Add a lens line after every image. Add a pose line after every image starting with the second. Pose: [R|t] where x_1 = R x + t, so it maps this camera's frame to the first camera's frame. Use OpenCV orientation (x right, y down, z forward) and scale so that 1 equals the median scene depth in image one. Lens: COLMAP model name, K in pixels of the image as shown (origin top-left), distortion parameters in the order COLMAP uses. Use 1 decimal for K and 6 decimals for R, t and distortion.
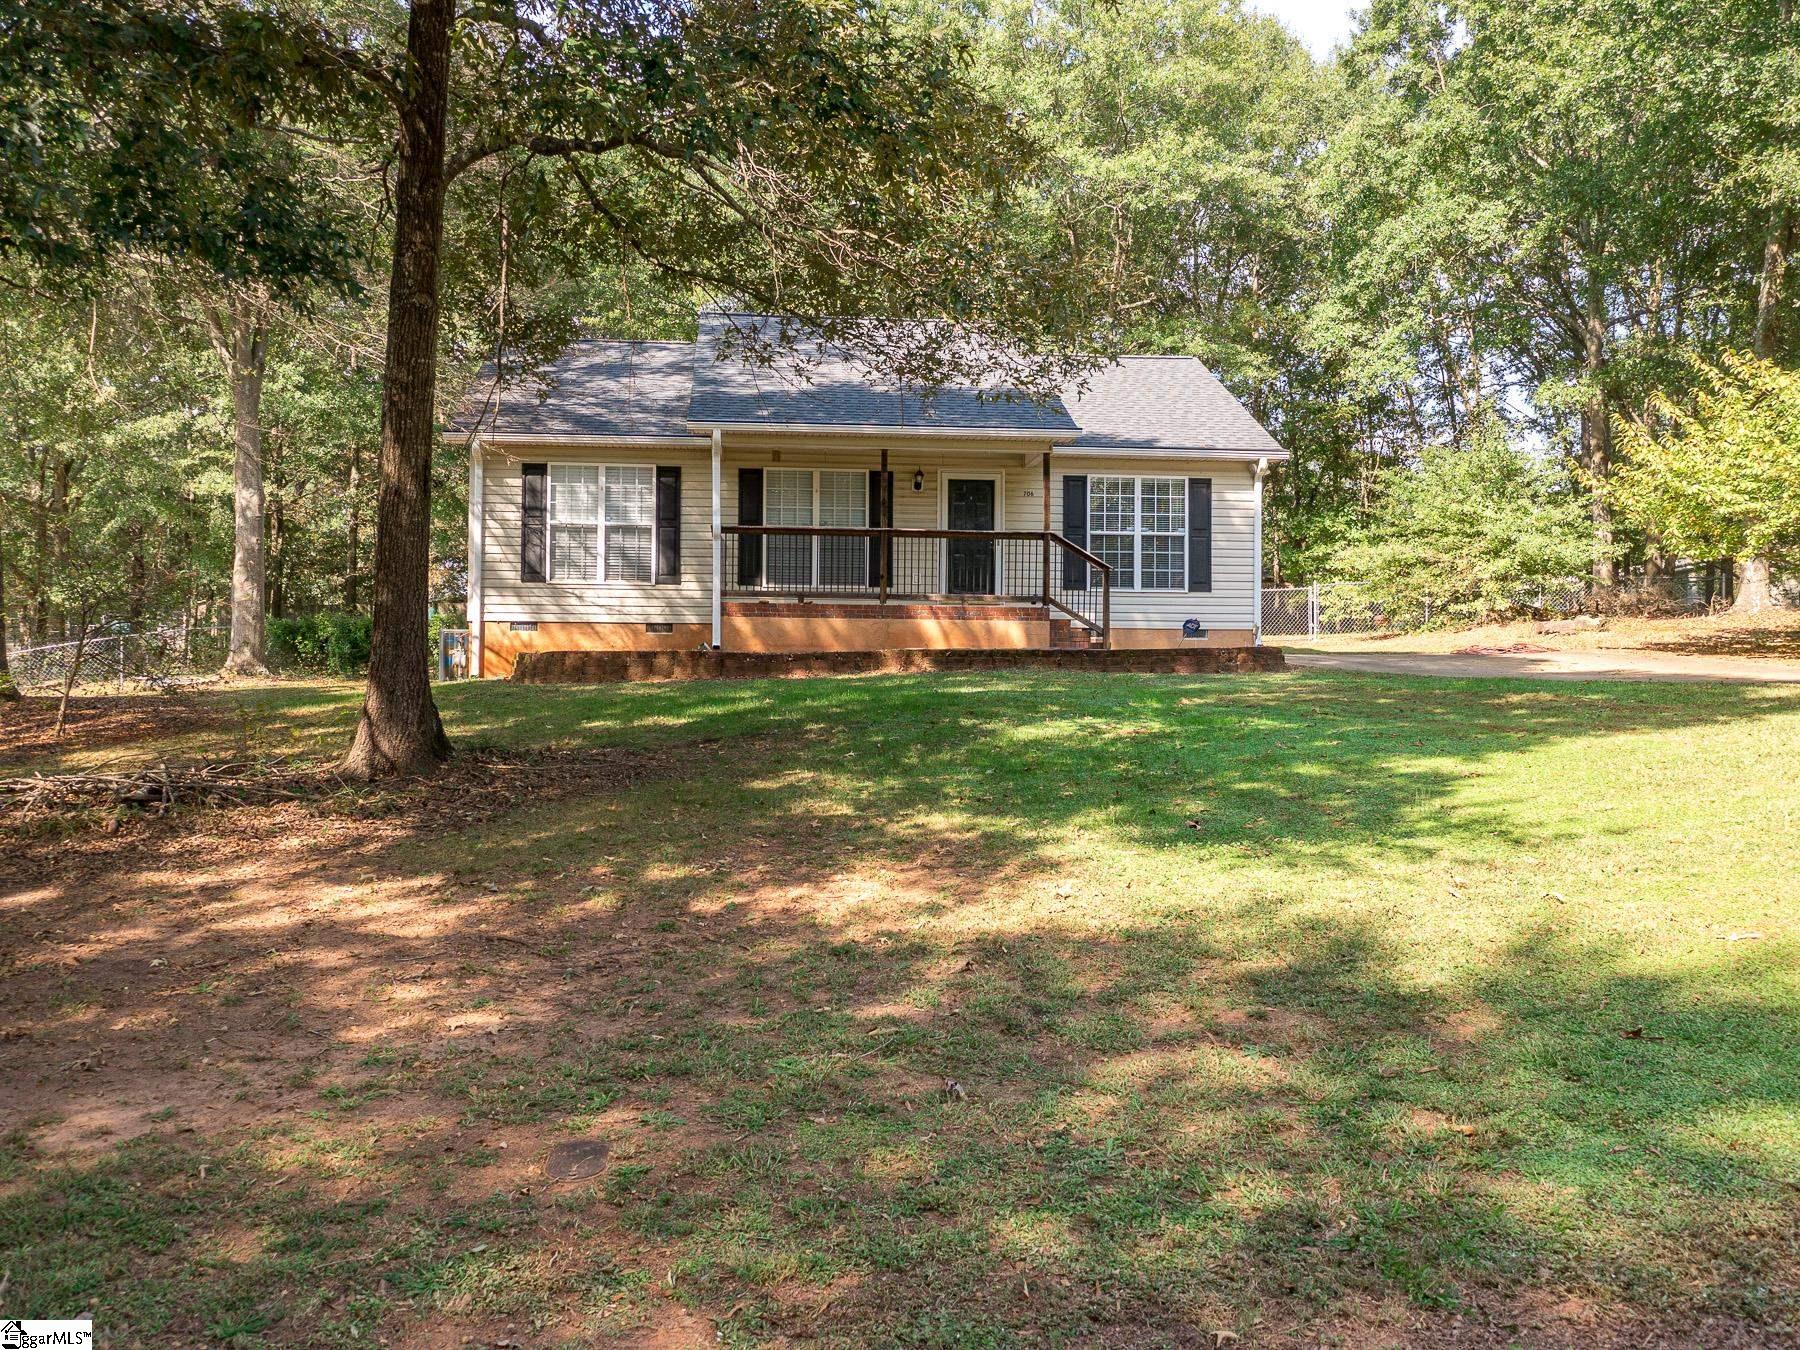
lens RADIAL K [[1642.7, 0, 971.9], [0, 1642.7, 674.6], [0, 0, 1]] dist [-0.006366, 0.002672]
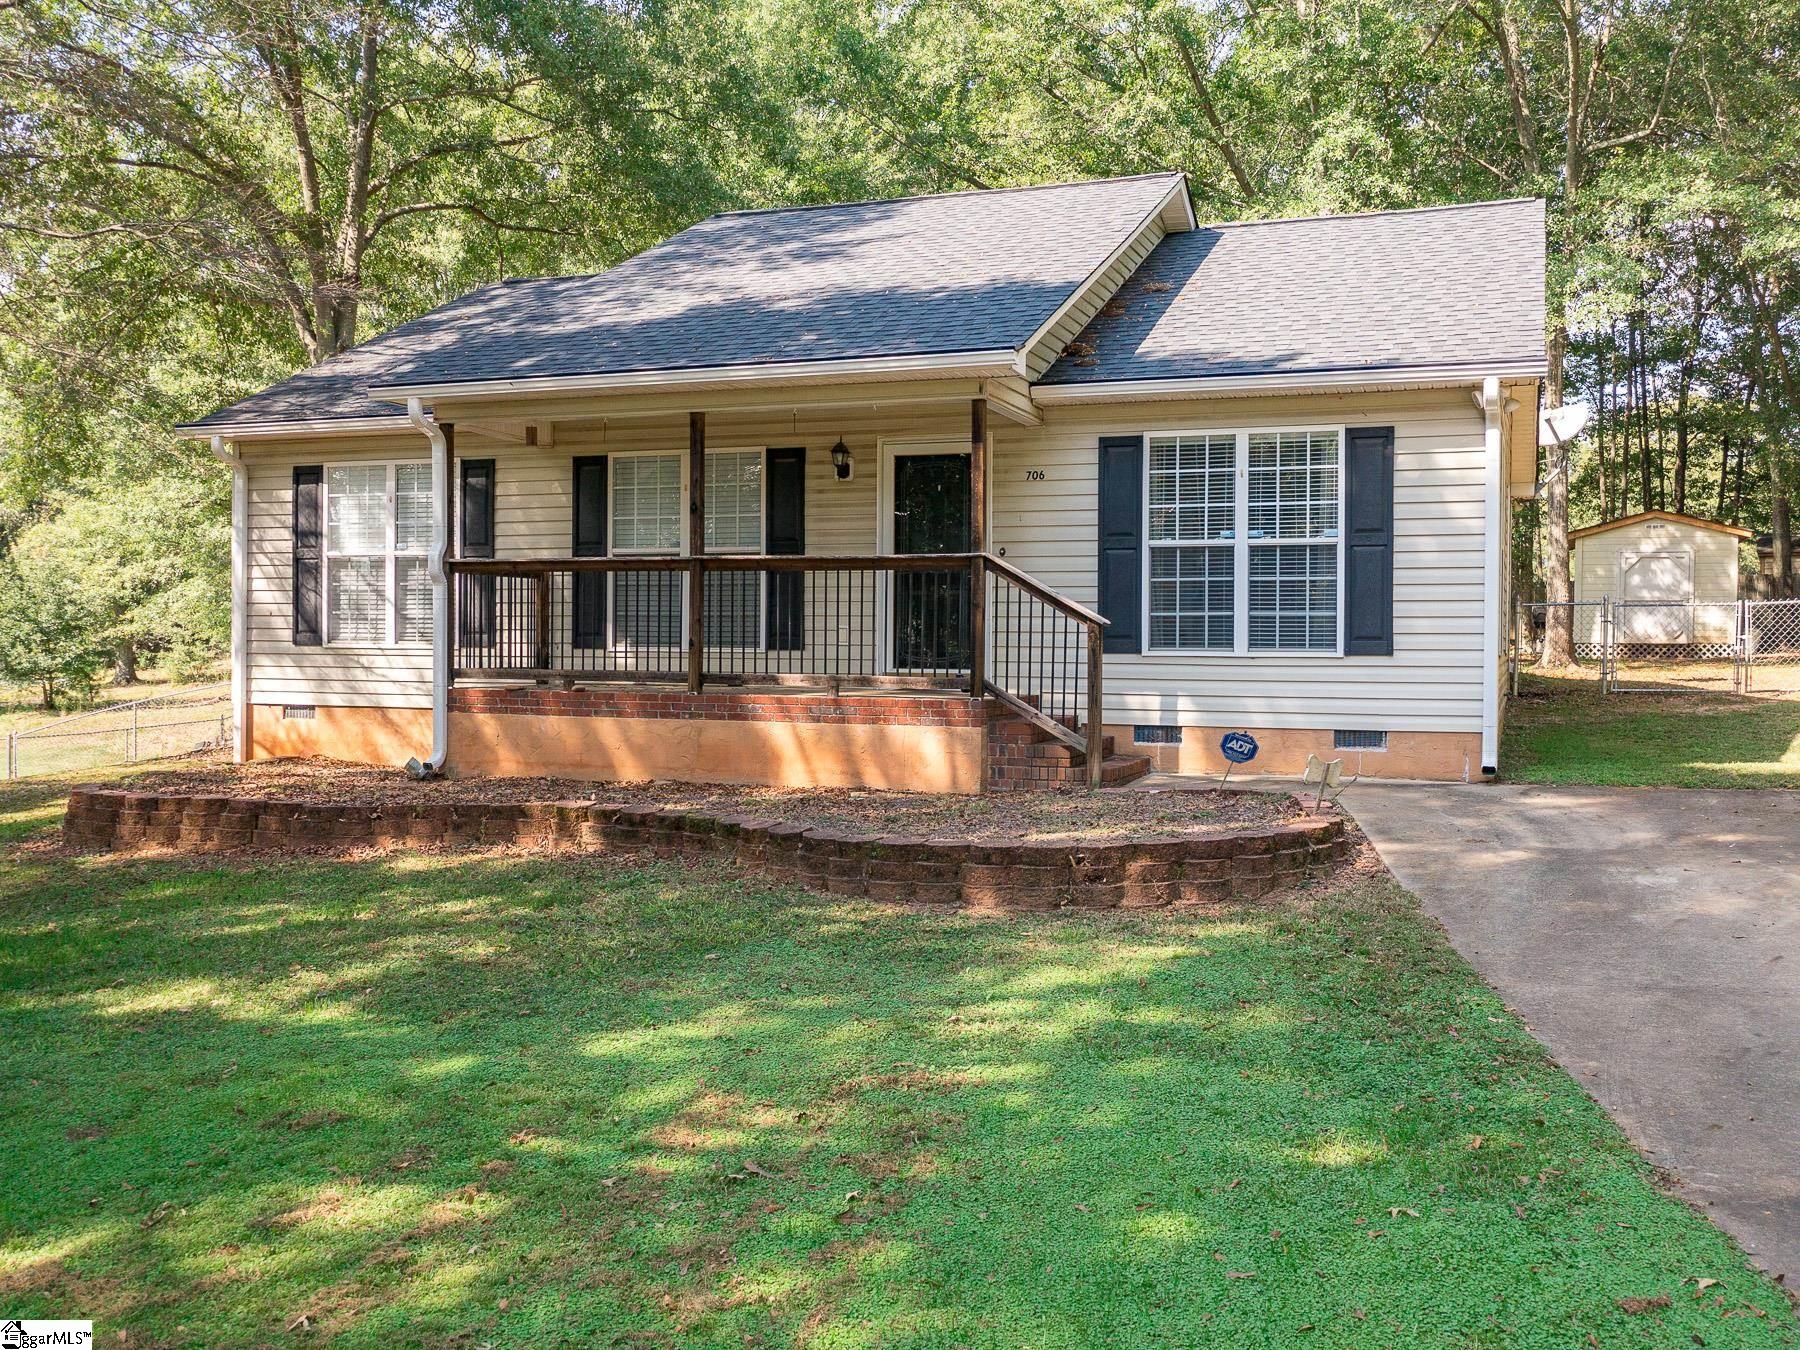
lens RADIAL K [[1642.7, 0, 971.9], [0, 1642.7, 674.6], [0, 0, 1]] dist [-0.006366, 0.002672]
pose [[0.891361, 0.009831, -0.453187, 0.270778], [0.001486, 0.999696, 0.024609, -0.060019], [0.453292, -0.022609, 0.891076, 0.527152]]
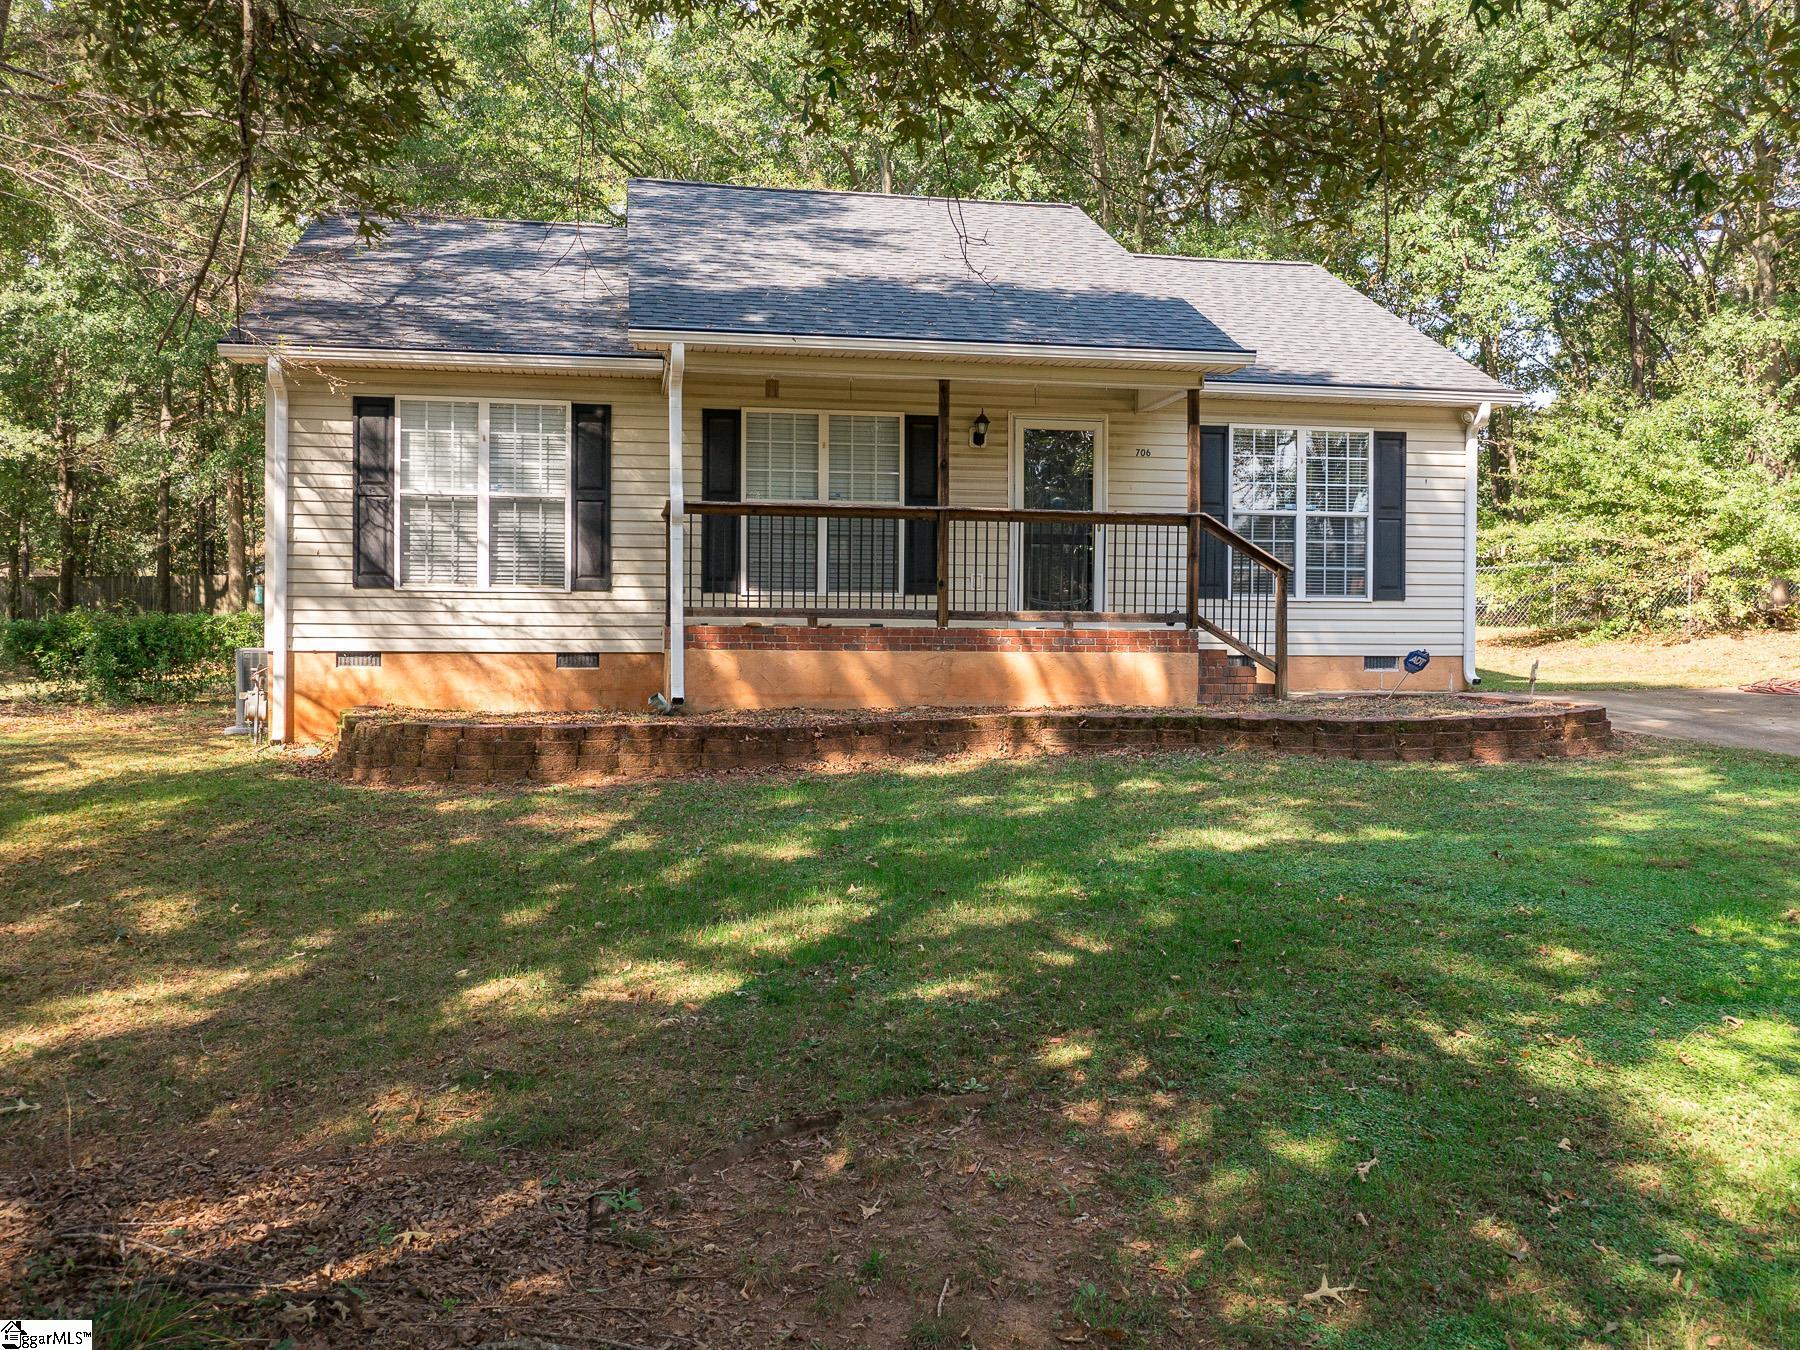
lens RADIAL K [[1642.7, 0, 971.9], [0, 1642.7, 674.6], [0, 0, 1]] dist [-0.006366, 0.002672]
pose [[0.997118, -0.001226, 0.075851, -0.087241], [-0.000988, 0.999575, 0.029145, -0.041508], [-0.075854, -0.029136, 0.996693, 0.357710]]
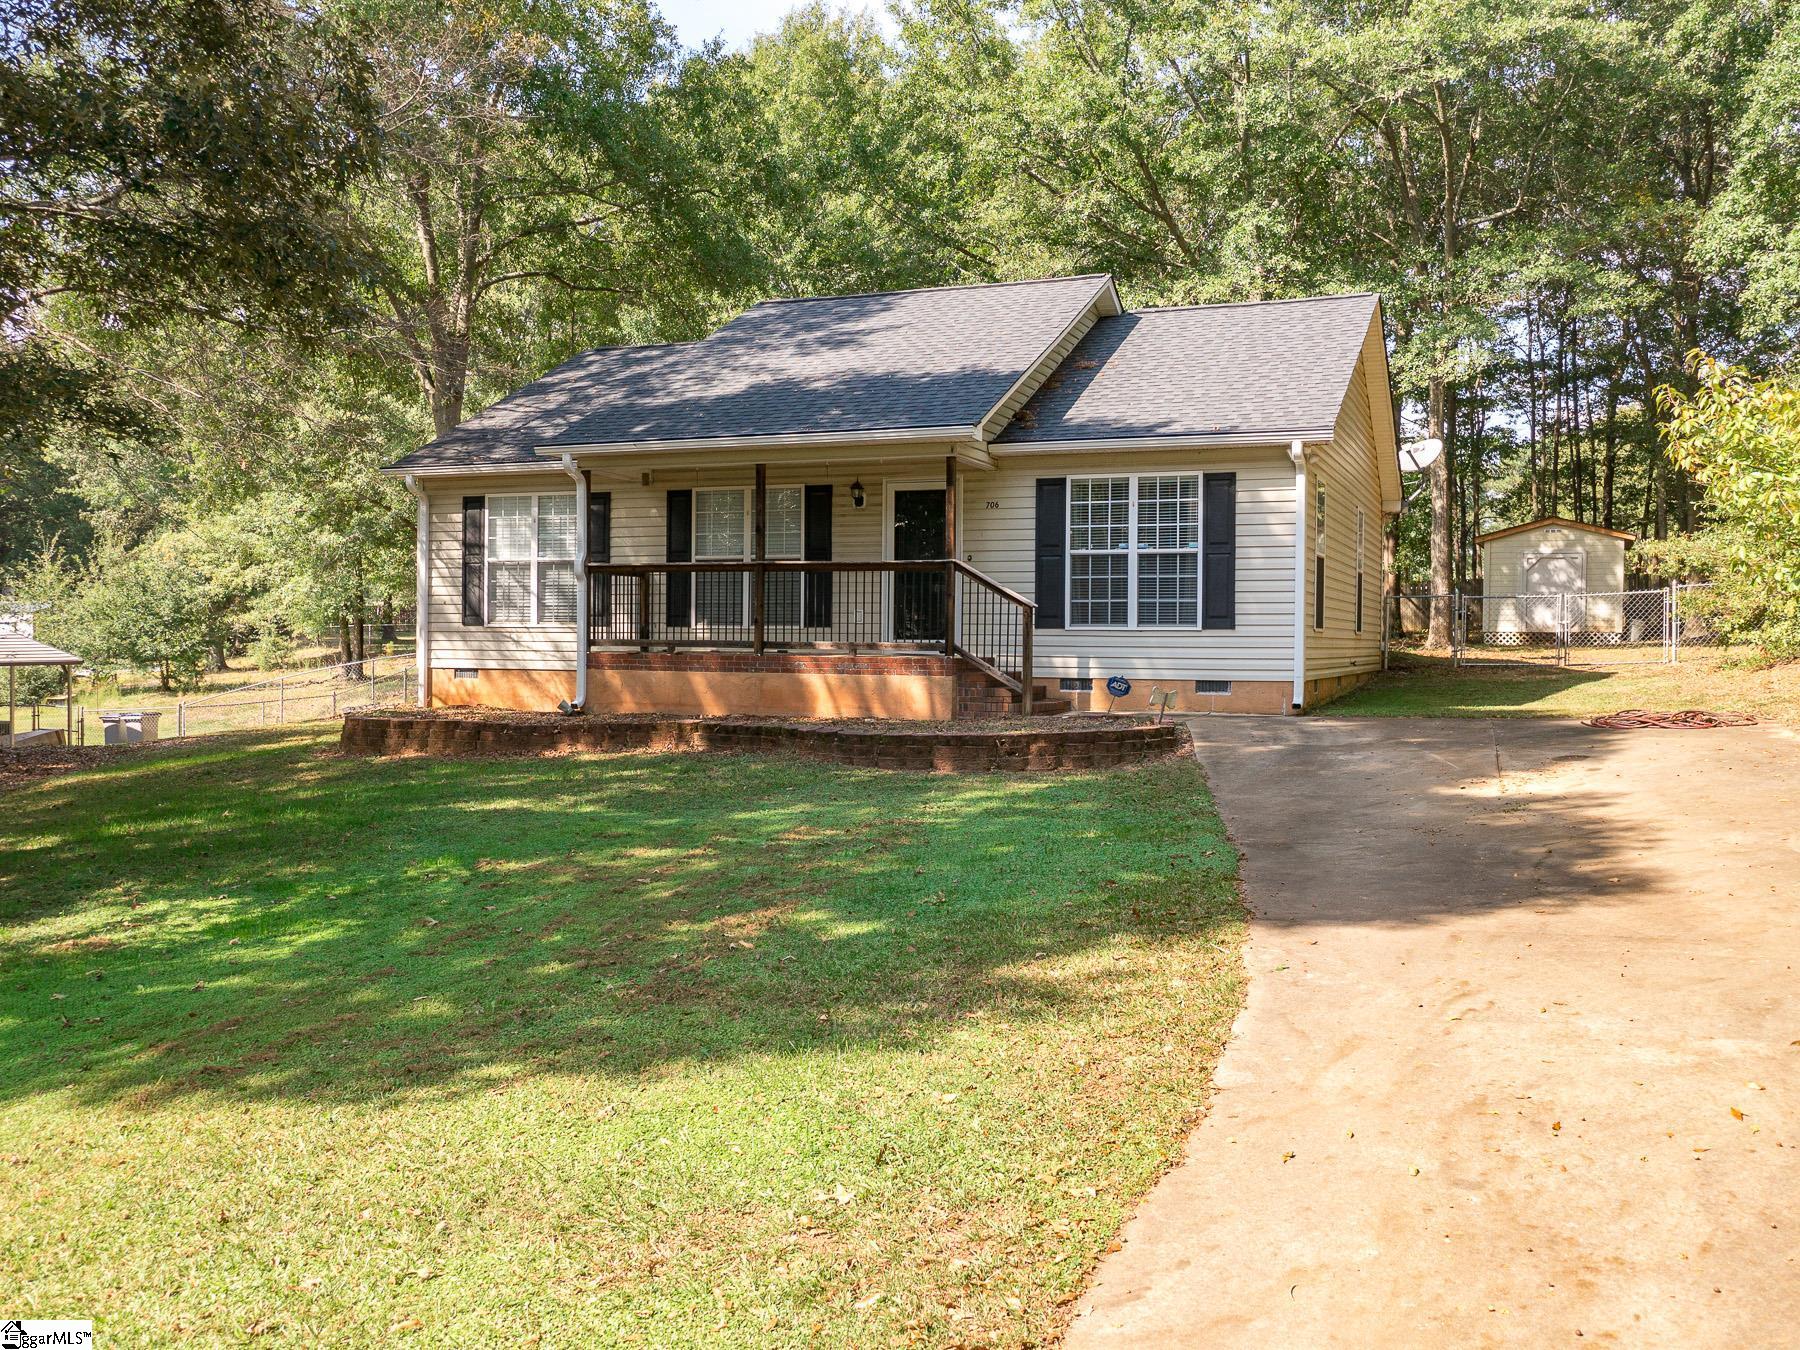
lens RADIAL K [[1653.4, 0, 900.0], [0, 1653.4, 675.0], [0, 0, 1]] dist [-0.001218, -0.006688]
pose [[0.869589, 0.011423, -0.493643, 0.397268], [0.001170, 0.999682, 0.025193, -0.051249], [0.493774, -0.022485, 0.869300, 0.308721]]
